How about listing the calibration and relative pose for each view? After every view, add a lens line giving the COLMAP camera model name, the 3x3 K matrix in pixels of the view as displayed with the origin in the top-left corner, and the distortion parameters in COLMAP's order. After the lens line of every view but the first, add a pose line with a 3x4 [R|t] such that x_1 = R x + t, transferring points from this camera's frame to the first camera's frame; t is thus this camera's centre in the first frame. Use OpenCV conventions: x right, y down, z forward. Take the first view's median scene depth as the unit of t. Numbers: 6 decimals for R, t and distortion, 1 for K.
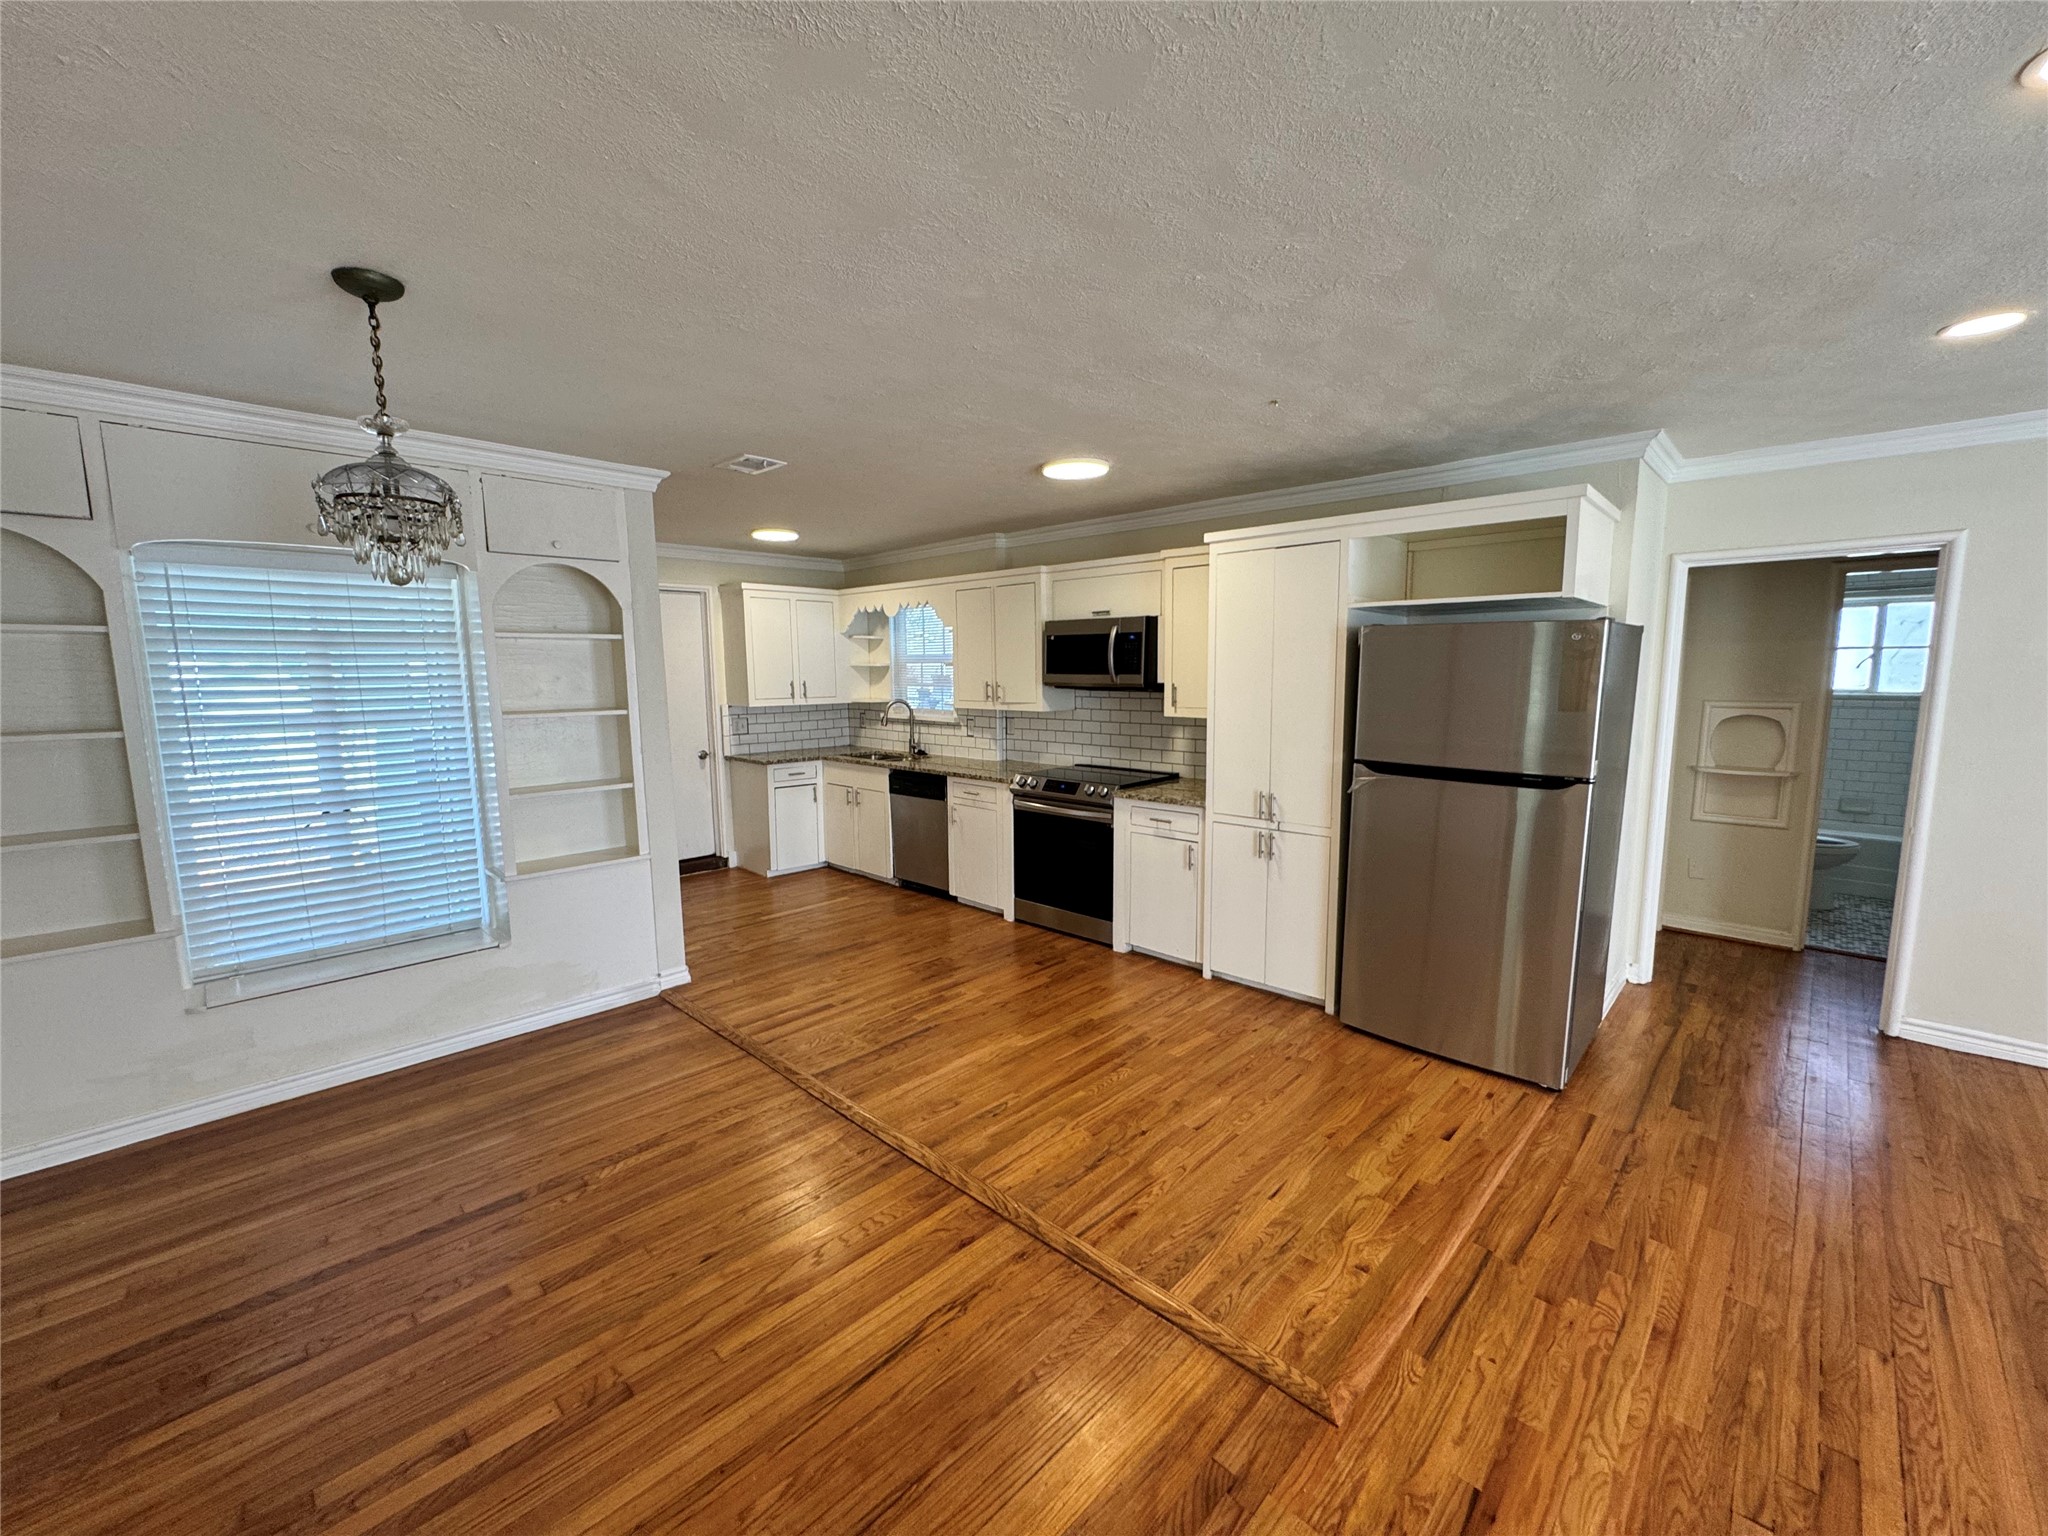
lens RADIAL K [[820.1, 0, 1024.7], [0, 820.1, 772.4], [0, 0, 1]] dist [-0.002767, 0.000881]
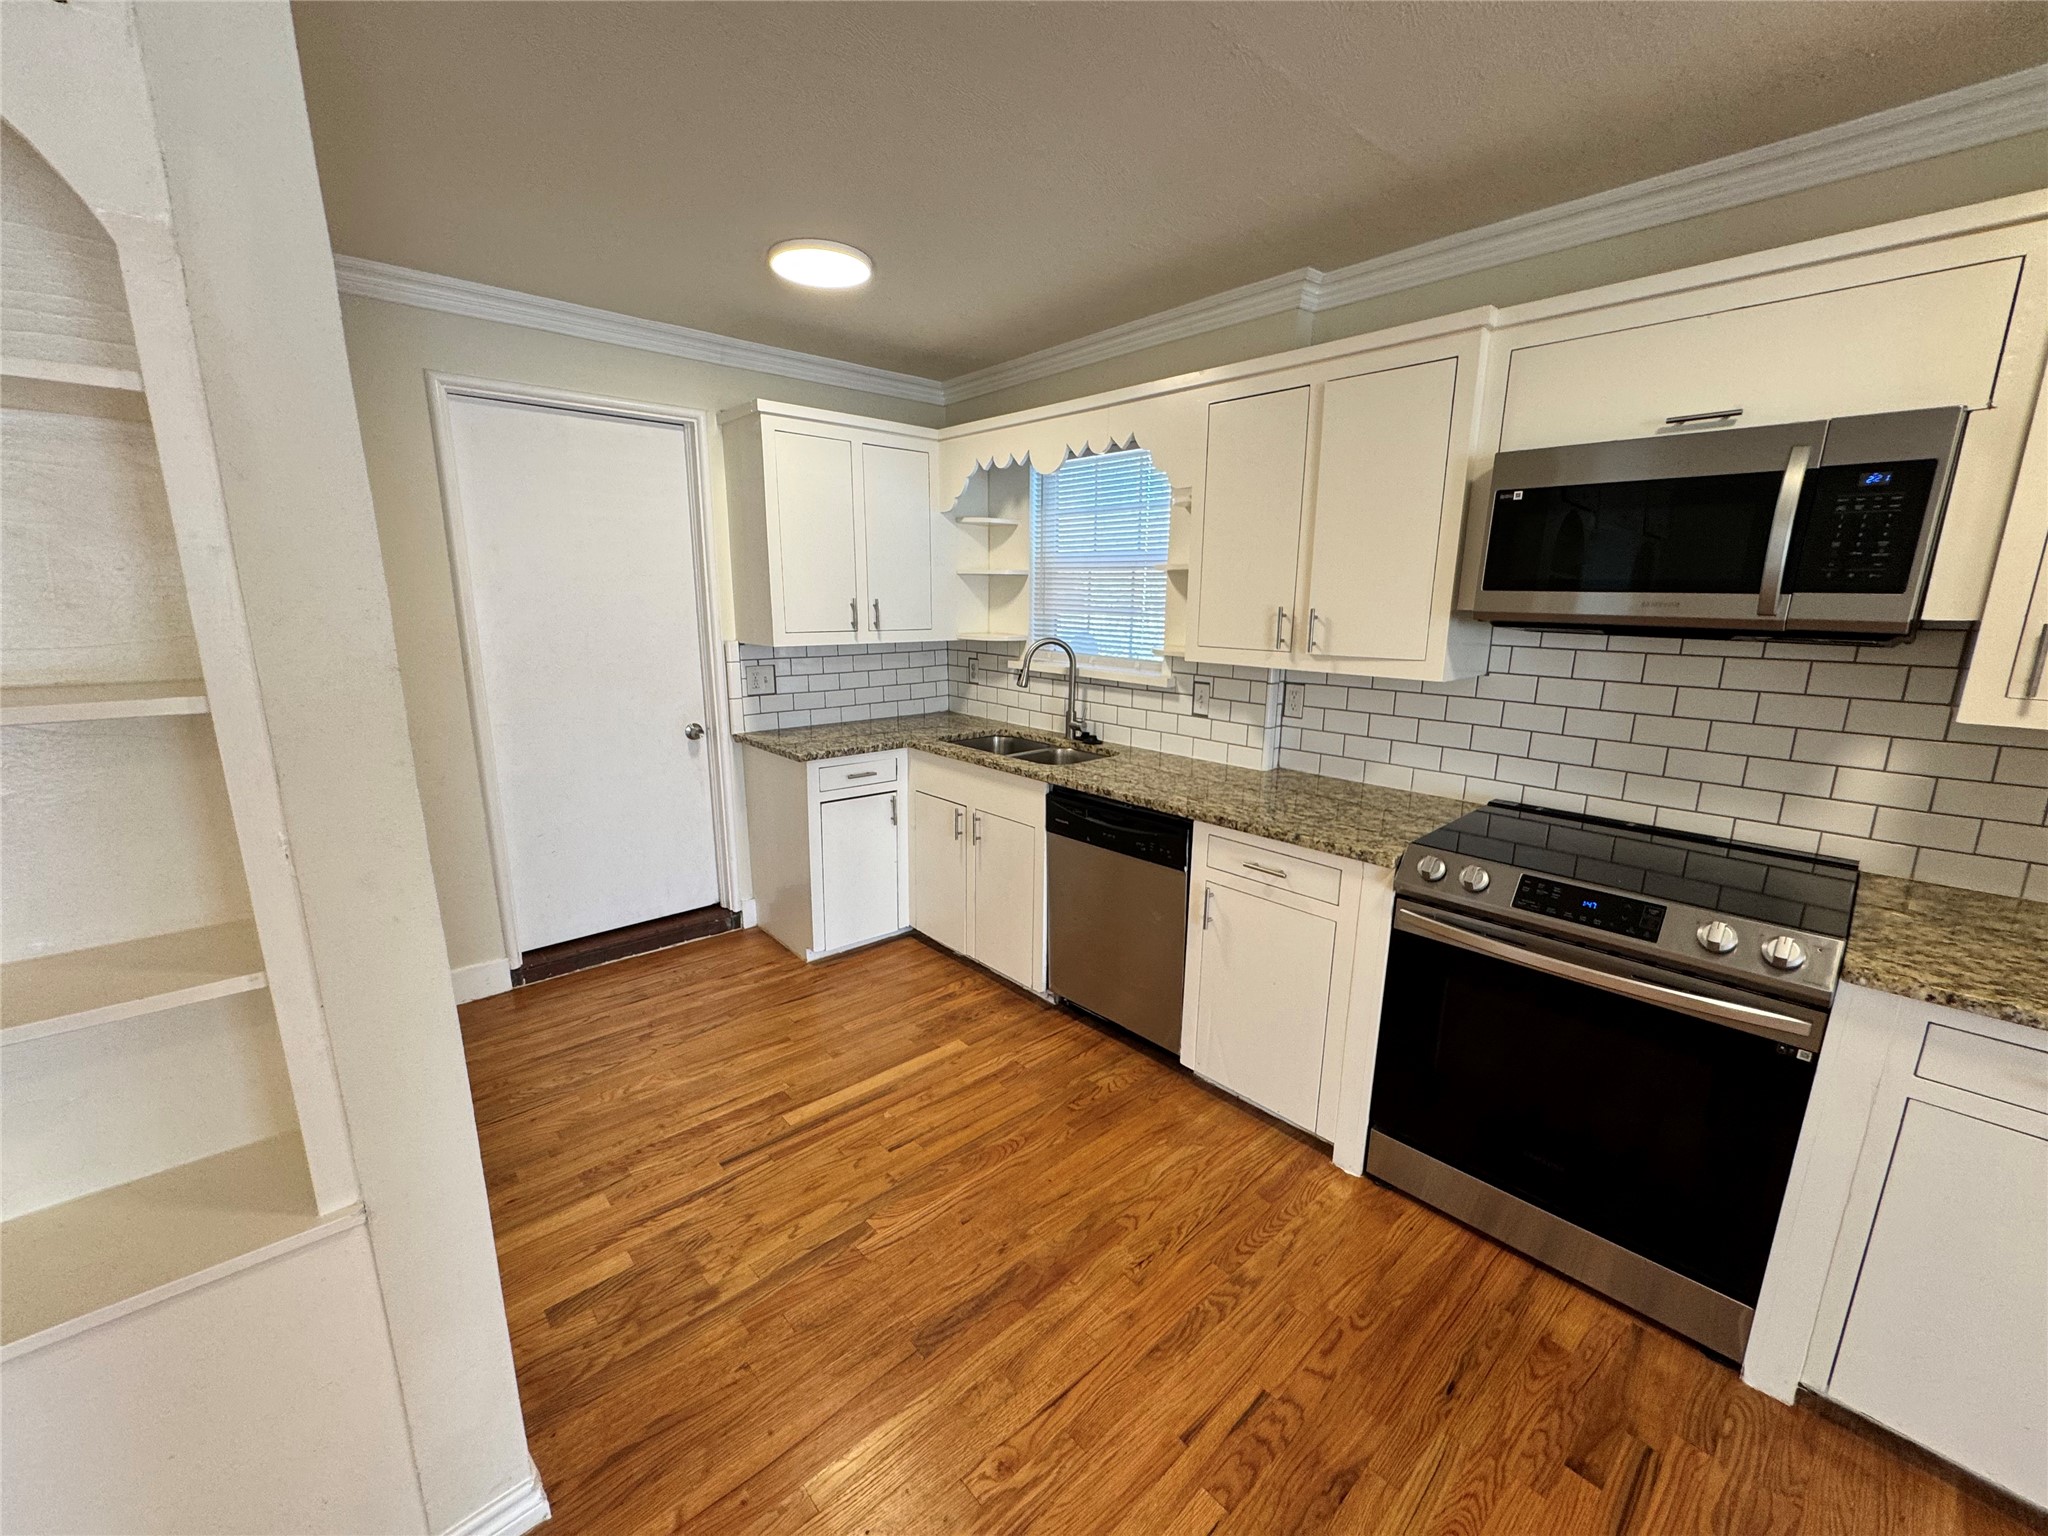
lens RADIAL K [[820.1, 0, 1023.7], [0, 820.1, 771.6], [0, 0, 1]] dist [-0.002767, 0.000881]
pose [[0.997403, 0.031575, -0.064728, -0.213509], [-0.025721, 0.995668, 0.089356, -0.078830], [0.067269, -0.087460, 0.993894, 0.736808]]
